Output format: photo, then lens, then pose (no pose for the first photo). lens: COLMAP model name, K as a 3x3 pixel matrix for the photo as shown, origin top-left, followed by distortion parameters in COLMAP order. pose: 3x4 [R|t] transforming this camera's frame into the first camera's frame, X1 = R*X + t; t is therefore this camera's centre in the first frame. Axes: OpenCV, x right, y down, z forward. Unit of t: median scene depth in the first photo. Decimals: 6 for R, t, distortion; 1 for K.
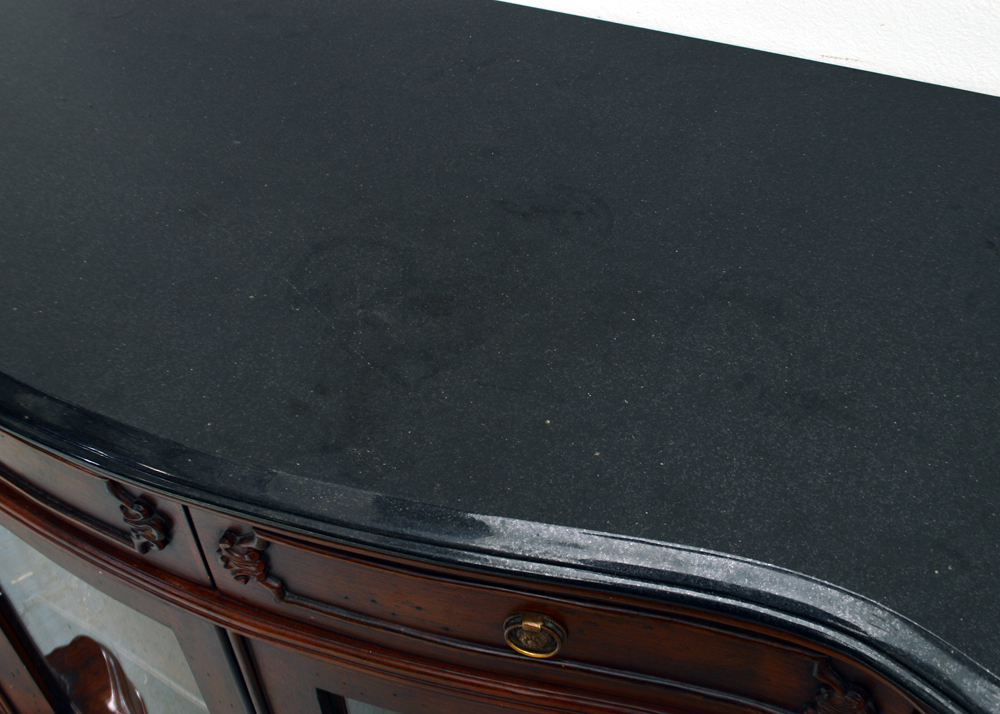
lens RADIAL K [[1172.7, 0, 500.0], [0, 1172.7, 357.0], [0, 0, 1]] dist [-0.016320, -0.022461]
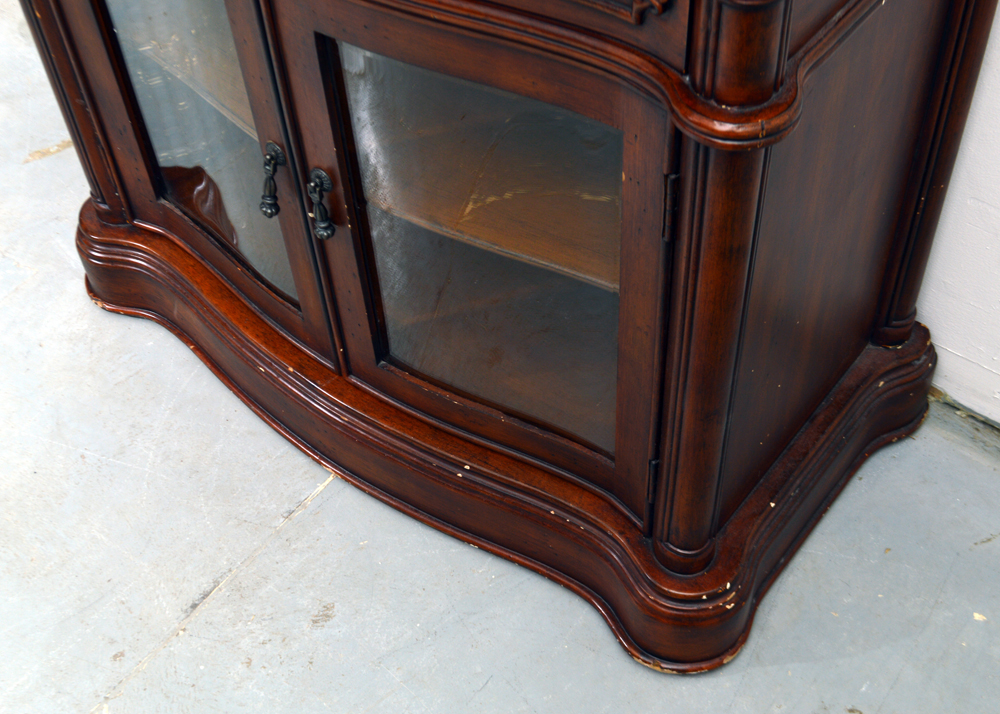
lens RADIAL K [[1335.5, 0, 500.0], [0, 1335.5, 357.0], [0, 0, 1]] dist [-0.013577, -0.013875]
pose [[0.966978, 0.179394, -0.181029, 0.410850], [-0.165402, 0.982133, 0.089756, 0.525368], [0.193897, -0.056850, 0.979373, -0.455138]]
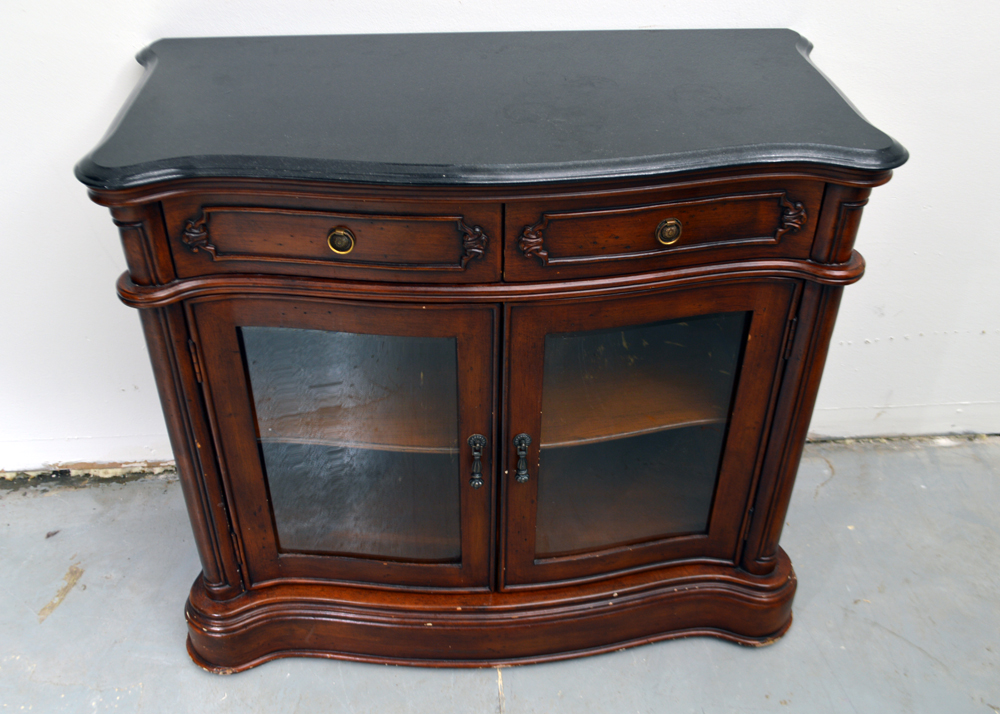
lens RADIAL K [[969.9, 0, 500.0], [0, 969.9, 357.0], [0, 0, 1]] dist [-0.010697, -0.014839]
pose [[0.884599, -0.241660, 0.398854, -0.996166], [0.307257, 0.945405, -0.108641, 0.530797], [-0.350824, 0.218655, 0.910556, -0.508884]]
